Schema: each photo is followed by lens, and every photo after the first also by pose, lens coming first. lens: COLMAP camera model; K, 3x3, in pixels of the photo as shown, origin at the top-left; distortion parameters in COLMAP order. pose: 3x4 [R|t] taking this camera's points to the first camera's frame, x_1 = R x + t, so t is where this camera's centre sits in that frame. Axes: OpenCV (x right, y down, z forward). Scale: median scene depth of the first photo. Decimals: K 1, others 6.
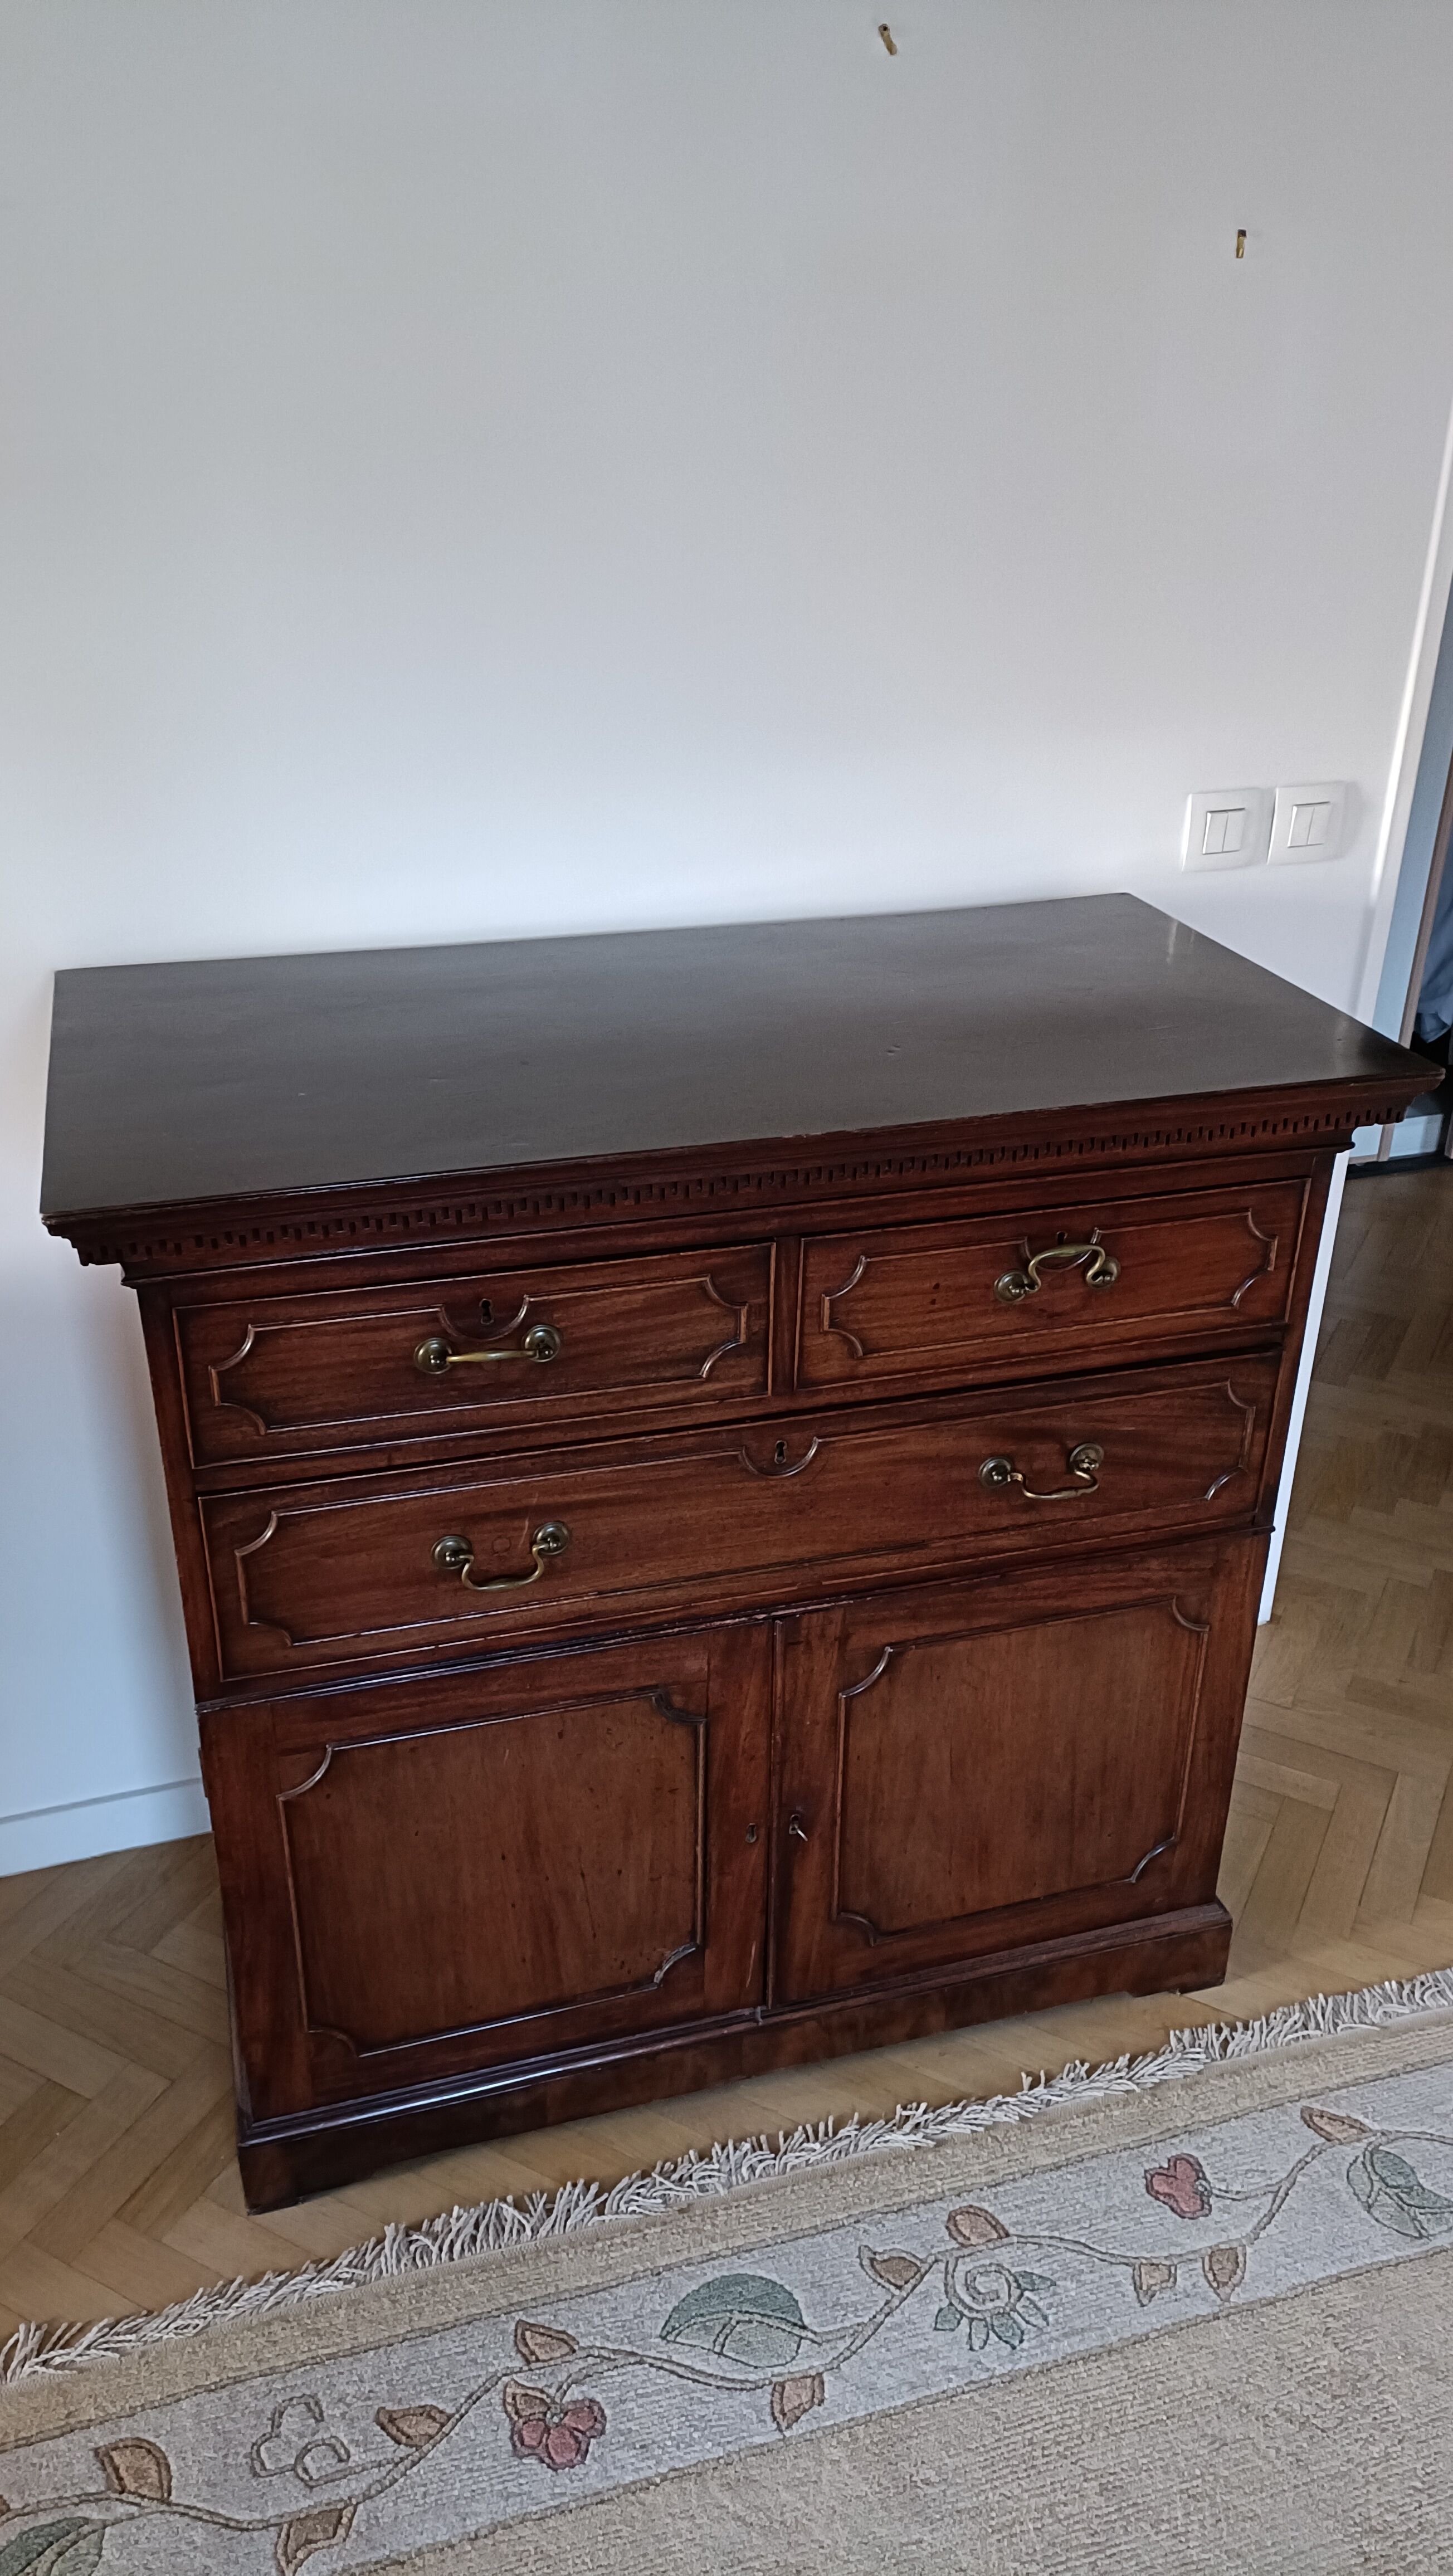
lens RADIAL K [[1879.6, 0, 726.5], [0, 1879.6, 1288.0], [0, 0, 1]] dist [0.061633, -0.052486]
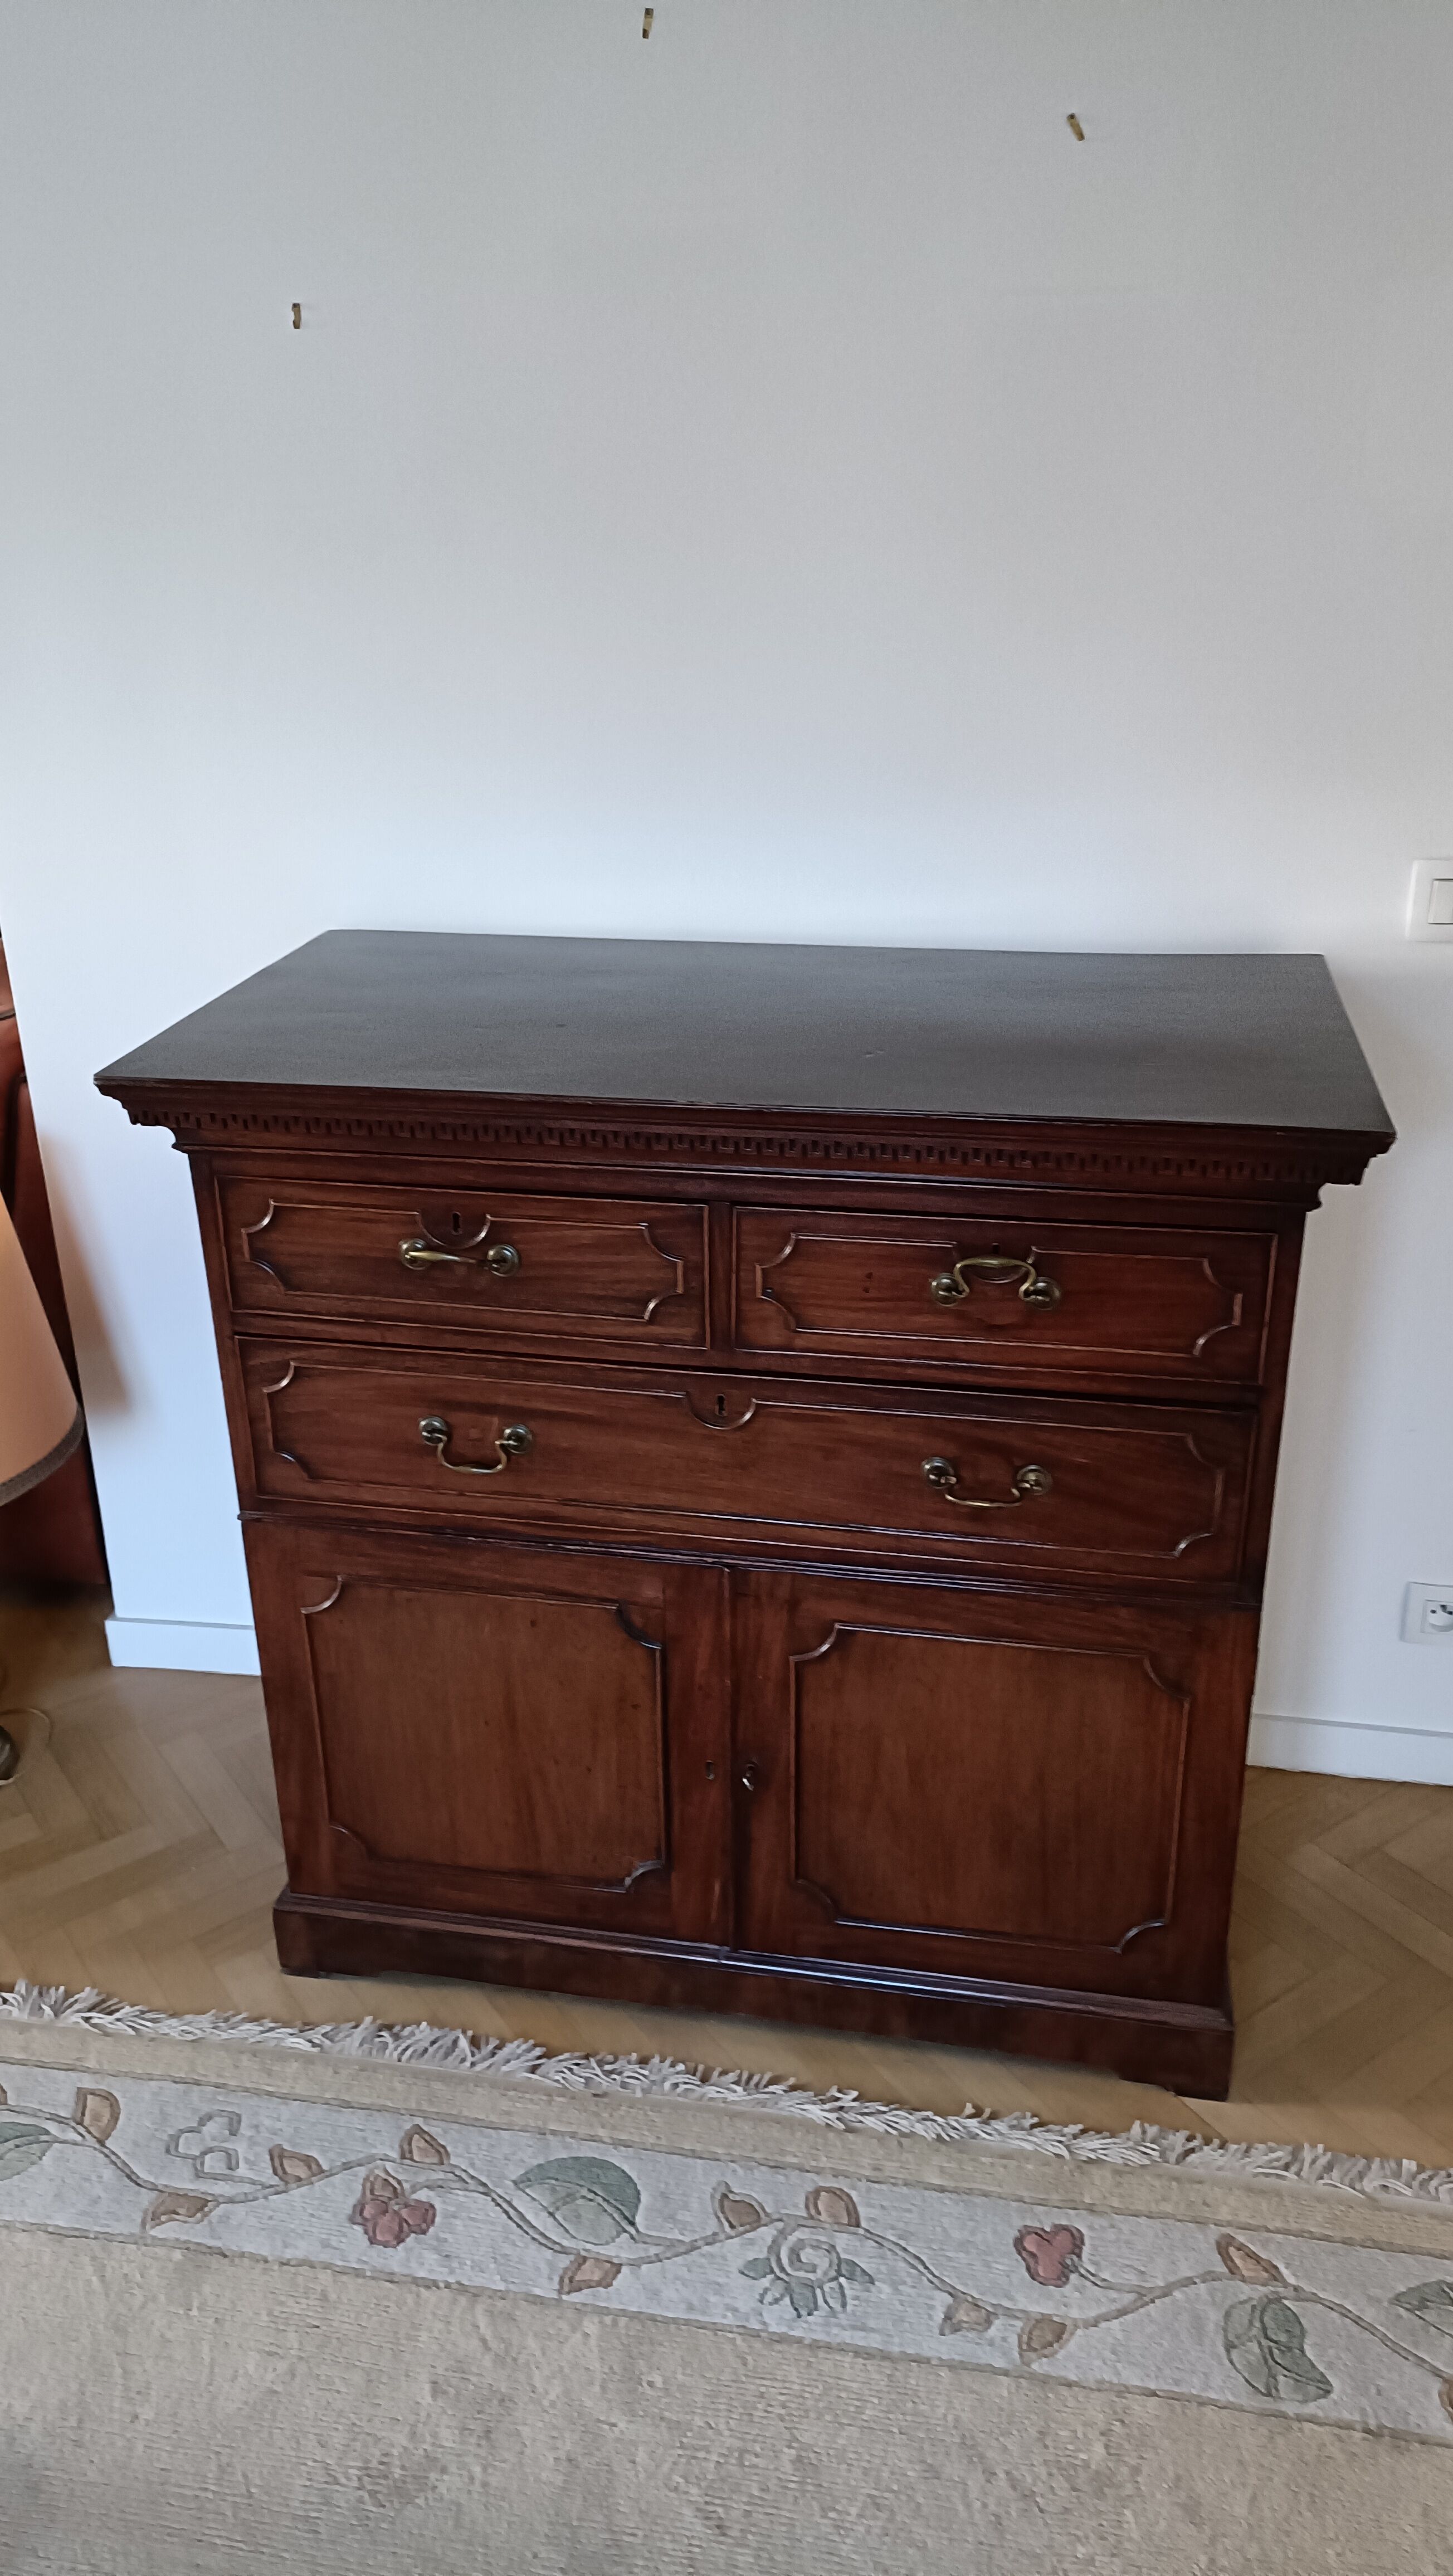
lens RADIAL K [[1860.6, 0, 726.5], [0, 1860.6, 1288.0], [0, 0, 1]] dist [0.096658, -0.132496]
pose [[0.890893, 0.160263, -0.425001, 0.451258], [-0.181307, 0.983383, -0.009236, 0.027818], [0.416458, 0.085284, 0.905146, 0.015044]]
